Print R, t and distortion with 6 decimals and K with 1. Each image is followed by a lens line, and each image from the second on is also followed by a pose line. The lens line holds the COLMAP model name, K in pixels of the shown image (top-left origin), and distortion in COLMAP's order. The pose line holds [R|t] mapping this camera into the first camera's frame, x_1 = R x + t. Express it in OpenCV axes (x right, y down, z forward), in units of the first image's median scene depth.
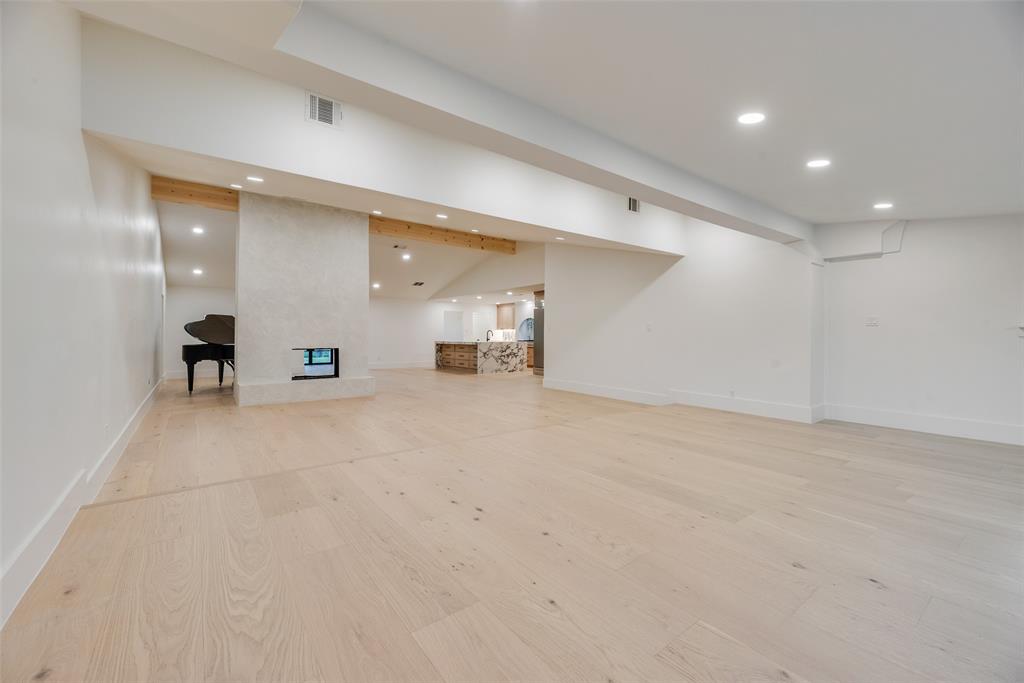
lens RADIAL K [[416.0, 0, 513.4], [0, 416.0, 335.1], [0, 0, 1]] dist [0.002184, 0.000284]
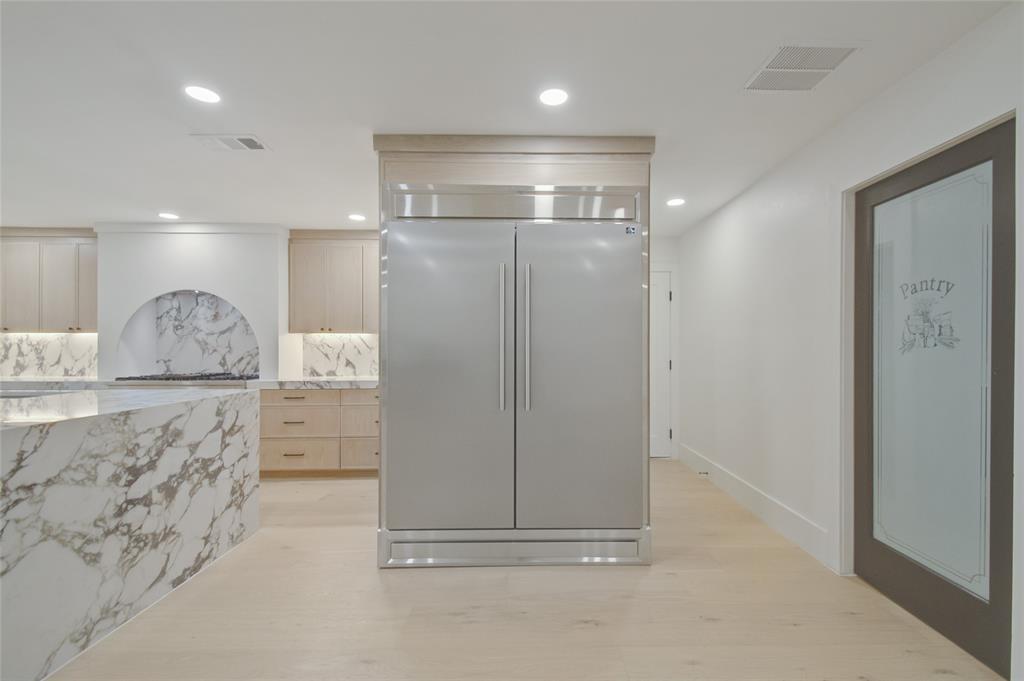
lens RADIAL K [[453.4, 0, 542.1], [0, 453.4, 347.6], [0, 0, 1]] dist [0.002097, -0.000382]
pose [[0.594262, 0.002314, 0.804268, -0.064168], [-0.000477, 0.999997, -0.002525, -0.005108], [-0.804271, 0.001117, 0.594262, 0.714459]]
